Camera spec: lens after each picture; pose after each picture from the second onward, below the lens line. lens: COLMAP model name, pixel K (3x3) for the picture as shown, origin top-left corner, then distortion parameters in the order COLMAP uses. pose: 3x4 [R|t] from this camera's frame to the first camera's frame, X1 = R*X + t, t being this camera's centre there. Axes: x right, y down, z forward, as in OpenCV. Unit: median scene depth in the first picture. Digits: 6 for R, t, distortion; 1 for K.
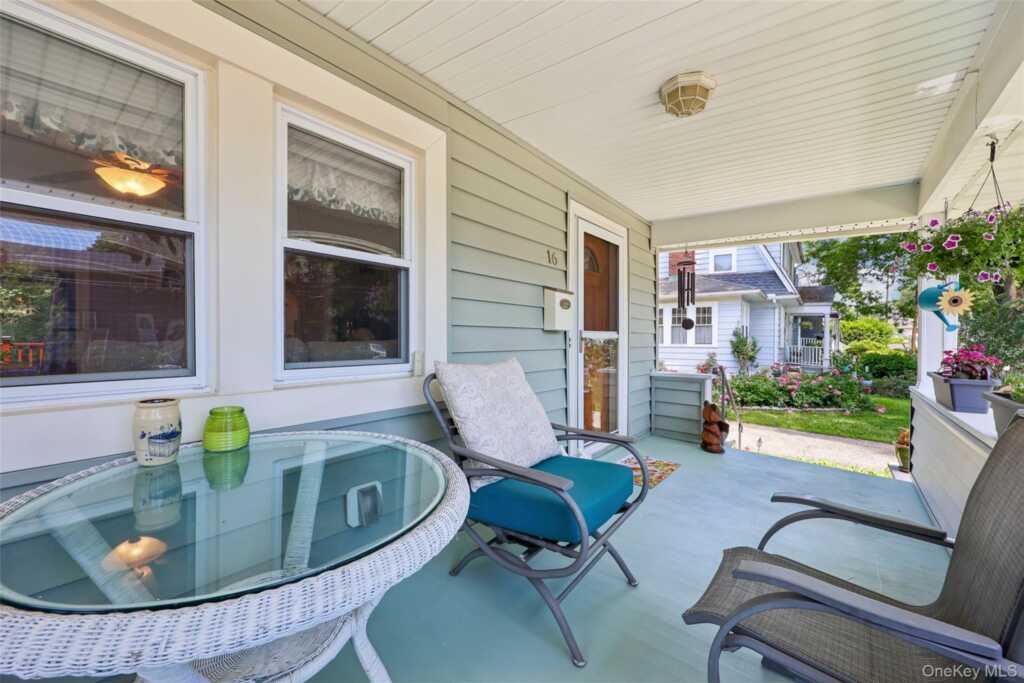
lens RADIAL K [[413.3, 0, 508.8], [0, 413.3, 340.1], [0, 0, 1]] dist [0.002043, -0.000096]
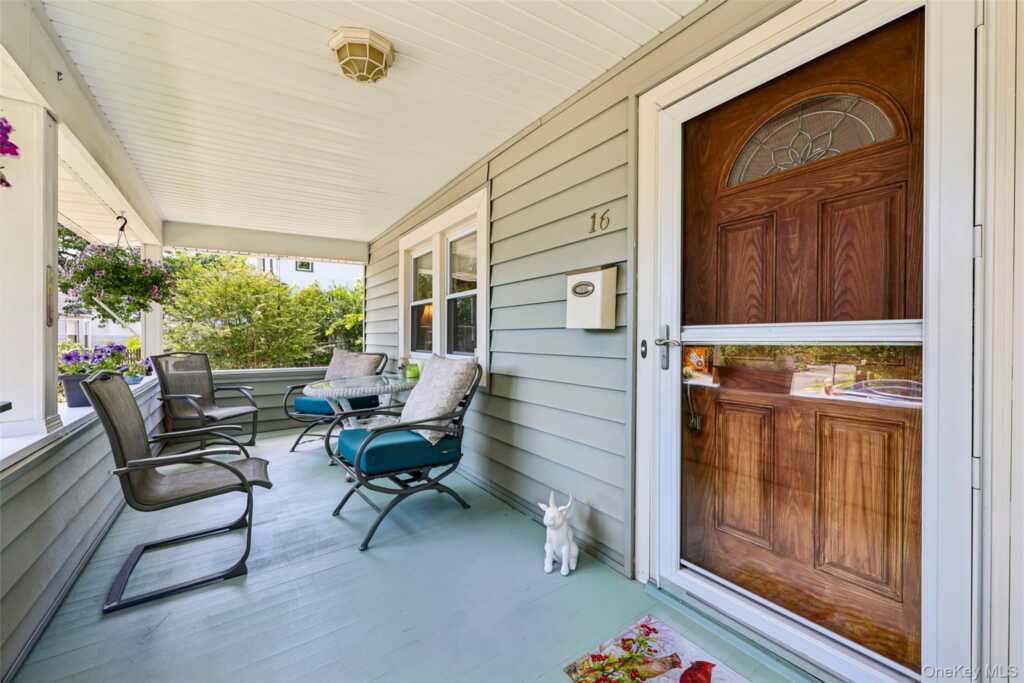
lens RADIAL K [[413.3, 0, 508.8], [0, 413.3, 340.1], [0, 0, 1]] dist [0.002043, -0.000096]
pose [[-0.309711, -0.001377, -0.950830, 0.793308], [-0.010694, 0.999941, 0.002035, -0.005750], [0.950771, 0.010798, -0.309707, 1.073702]]
